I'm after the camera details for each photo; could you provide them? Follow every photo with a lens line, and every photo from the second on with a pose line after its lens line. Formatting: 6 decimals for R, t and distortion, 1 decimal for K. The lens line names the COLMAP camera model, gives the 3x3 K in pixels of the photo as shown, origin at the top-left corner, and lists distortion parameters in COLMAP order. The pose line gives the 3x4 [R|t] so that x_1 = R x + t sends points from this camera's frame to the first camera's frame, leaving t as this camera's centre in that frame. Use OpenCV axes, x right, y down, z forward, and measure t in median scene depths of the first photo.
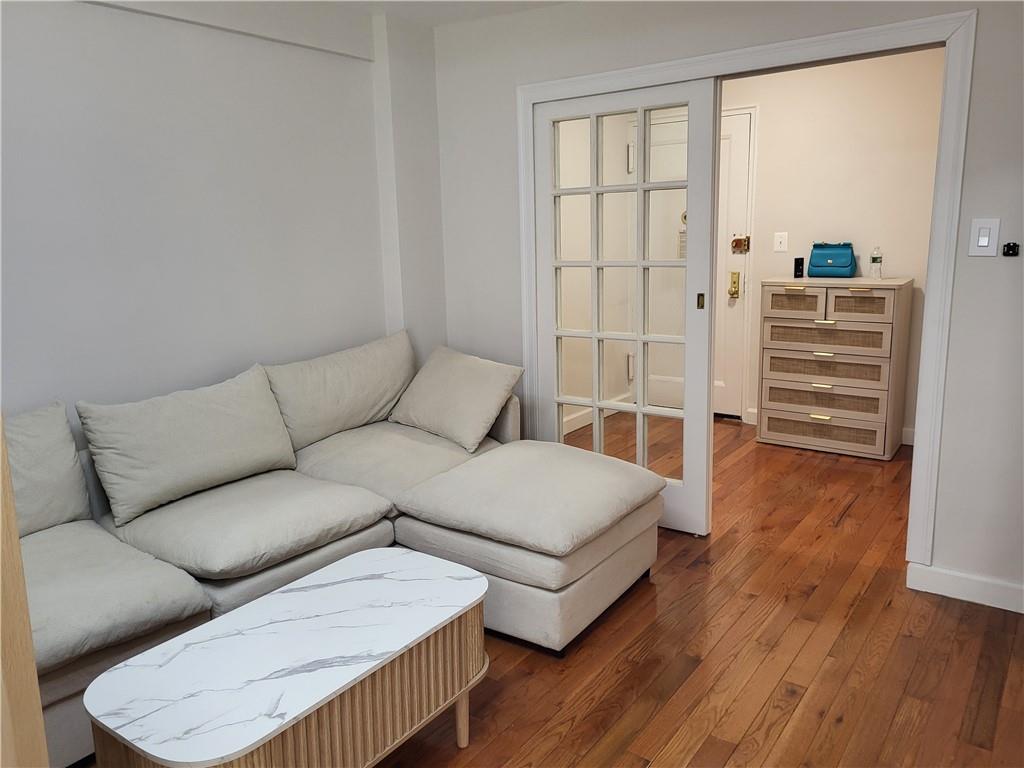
lens RADIAL K [[798.7, 0, 510.1], [0, 798.7, 377.8], [0, 0, 1]] dist [0.044009, -0.046447]
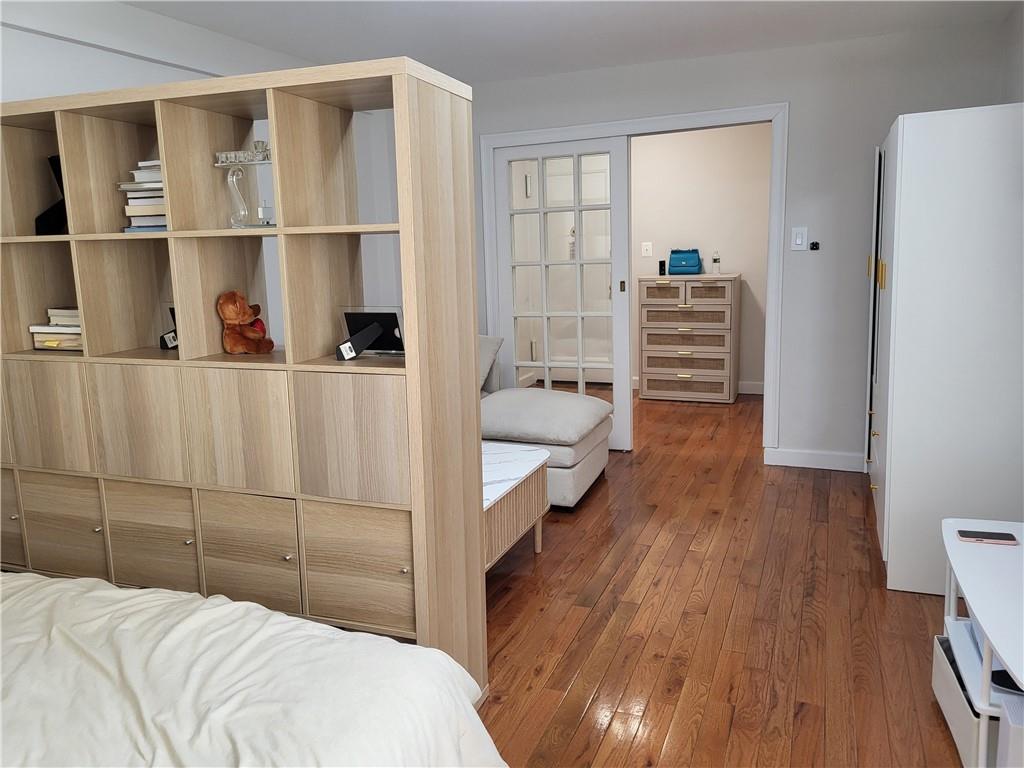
lens RADIAL K [[798.7, 0, 512.0], [0, 798.7, 384.3], [0, 0, 1]] dist [0.044009, -0.046447]
pose [[0.971835, -0.050109, 0.230272, -0.223173], [0.054121, 0.998472, -0.011134, 0.064736], [-0.229362, 0.023283, 0.973063, -0.270401]]
